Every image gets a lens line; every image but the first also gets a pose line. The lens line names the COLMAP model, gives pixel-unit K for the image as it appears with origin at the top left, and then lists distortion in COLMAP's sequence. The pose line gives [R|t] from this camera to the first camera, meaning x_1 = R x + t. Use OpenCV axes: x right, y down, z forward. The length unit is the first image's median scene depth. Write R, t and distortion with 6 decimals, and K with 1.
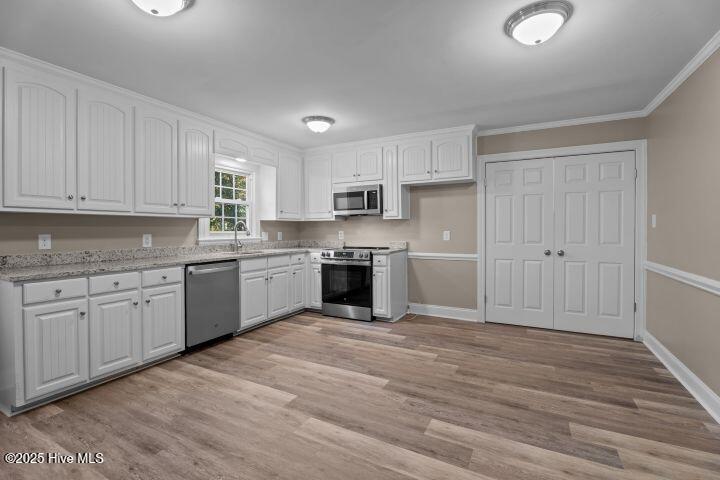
lens RADIAL K [[329.1, 0, 359.4], [0, 329.1, 233.2], [0, 0, 1]] dist [-0.013426, 0.000400]
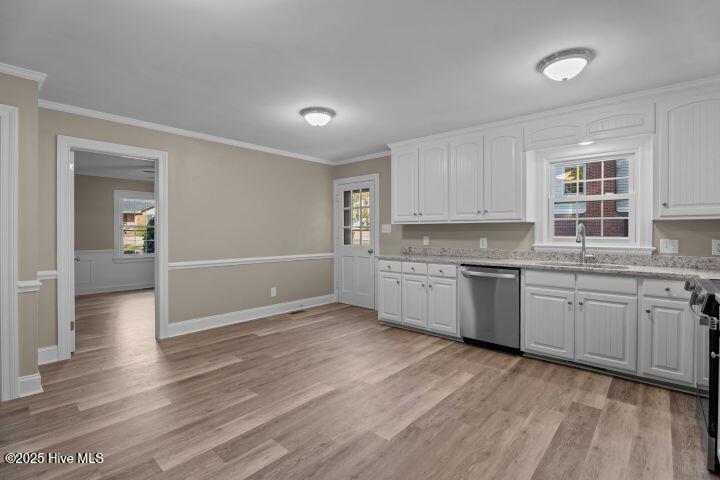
lens RADIAL K [[329.1, 0, 358.9], [0, 329.1, 237.9], [0, 0, 1]] dist [-0.013426, 0.000400]
pose [[-0.234955, 0.017362, -0.971851, 0.626123], [-0.013057, 0.999694, 0.021016, -0.016076], [0.971919, 0.017627, -0.234656, 0.846099]]
